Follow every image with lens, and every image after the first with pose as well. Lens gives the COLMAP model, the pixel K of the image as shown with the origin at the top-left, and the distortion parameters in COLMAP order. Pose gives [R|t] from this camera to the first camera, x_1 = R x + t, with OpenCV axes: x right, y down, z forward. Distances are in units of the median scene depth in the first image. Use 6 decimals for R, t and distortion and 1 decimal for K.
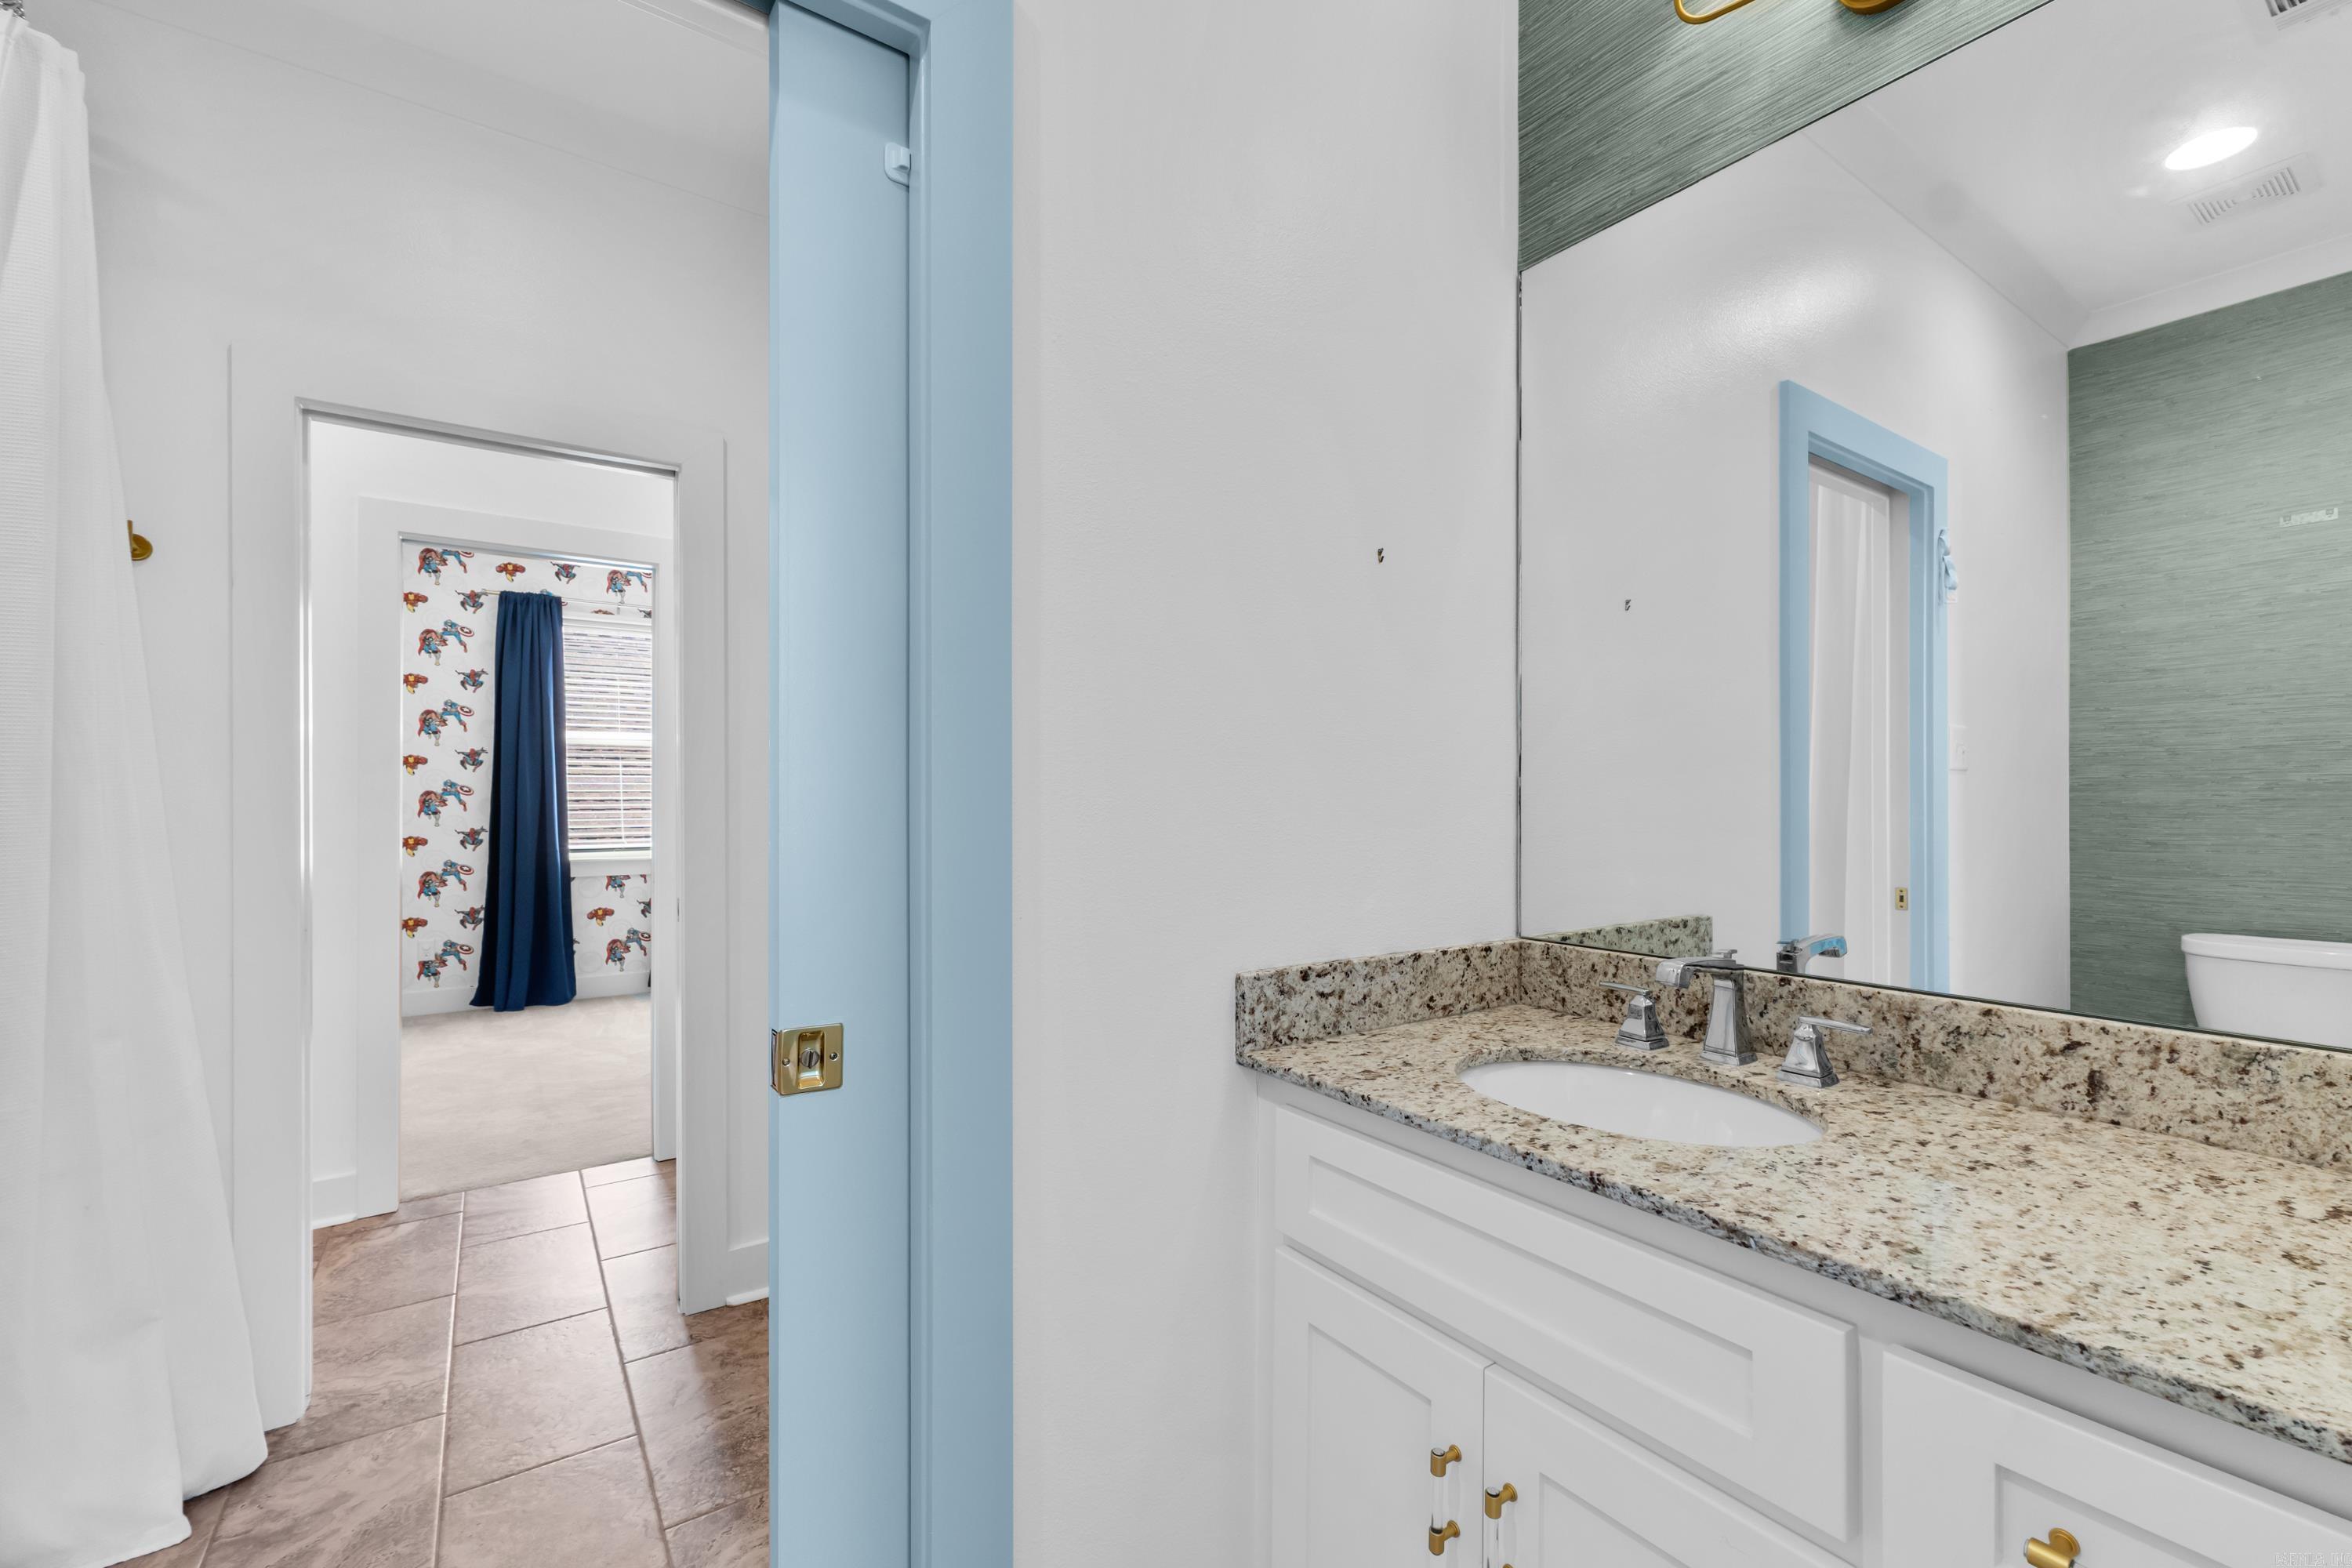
lens RADIAL K [[994.3, 0, 1183.9], [0, 994.3, 795.6], [0, 0, 1]] dist [0.004328, -0.000942]
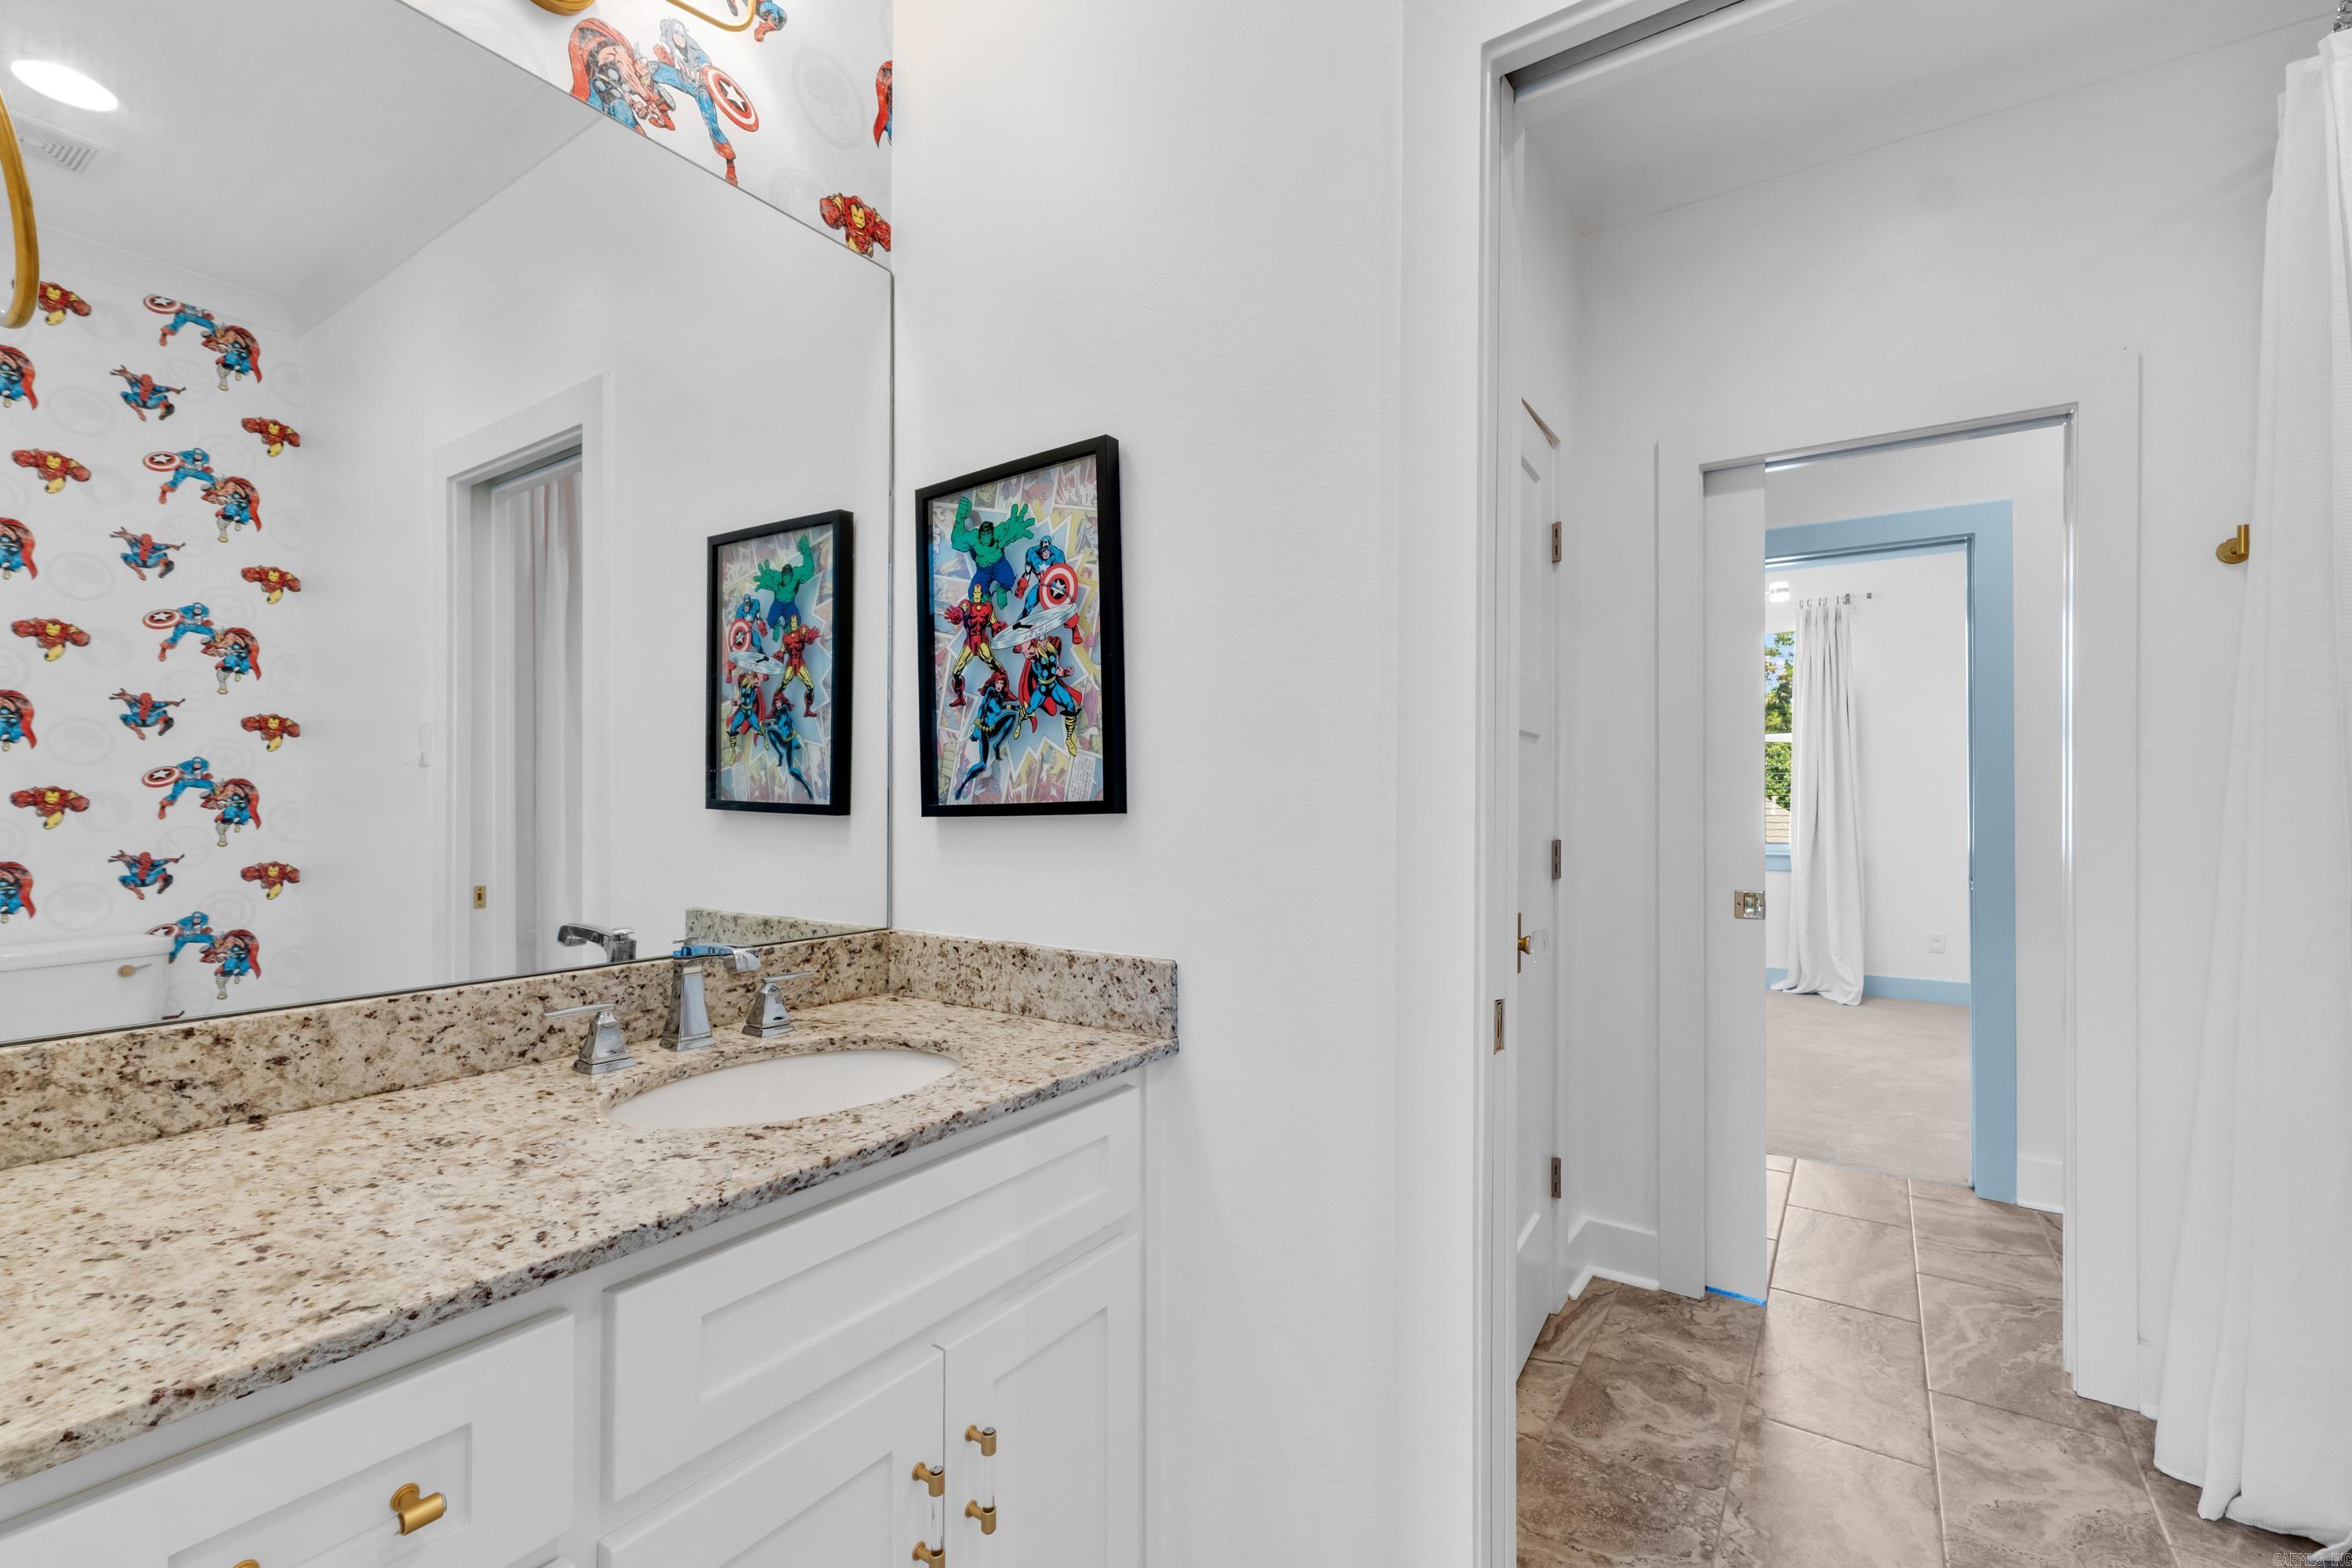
lens RADIAL K [[994.3, 0, 1176.1], [0, 994.3, 796.6], [0, 0, 1]] dist [0.004328, -0.000942]
pose [[-0.346523, 0.007247, 0.938013, -0.642368], [0.002908, 0.999974, -0.006651, 0.016469], [-0.938037, 0.000423, -0.346535, 0.965725]]
